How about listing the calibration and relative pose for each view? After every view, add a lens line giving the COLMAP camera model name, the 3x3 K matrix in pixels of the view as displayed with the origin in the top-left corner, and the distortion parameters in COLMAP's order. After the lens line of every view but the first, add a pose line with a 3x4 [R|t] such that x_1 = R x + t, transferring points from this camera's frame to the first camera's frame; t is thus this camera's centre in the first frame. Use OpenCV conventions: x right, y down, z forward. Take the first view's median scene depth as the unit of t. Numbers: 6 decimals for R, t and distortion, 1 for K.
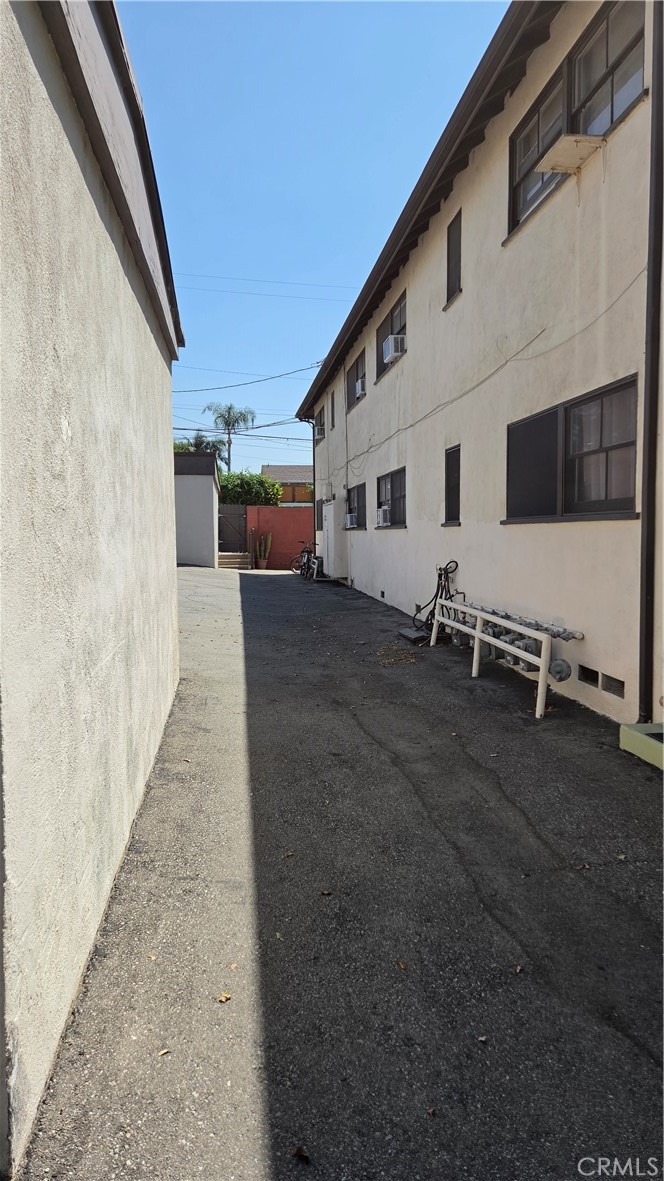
lens RADIAL K [[815.5, 0, 334.6], [0, 815.5, 589.6], [0, 0, 1]] dist [0.067096, -0.054579]
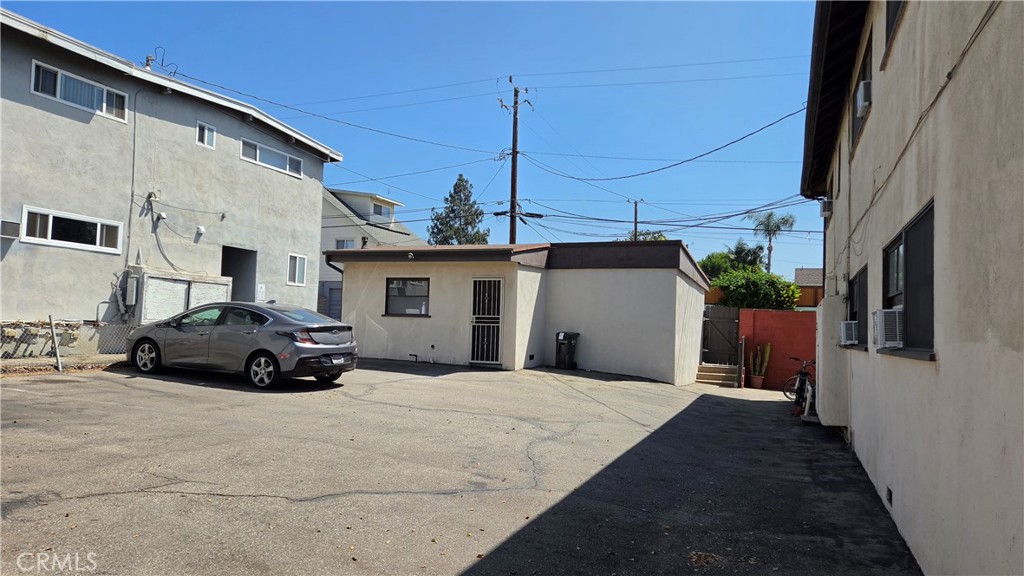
lens RADIAL K [[707.1, 0, 503.9], [0, 707.1, 293.0], [0, 0, 1]] dist [0.067096, -0.054579]
pose [[0.874860, 0.014364, -0.484163, 0.031519], [-0.075241, 0.991457, -0.106543, -0.023844], [0.478496, 0.129639, 0.868467, 0.263331]]
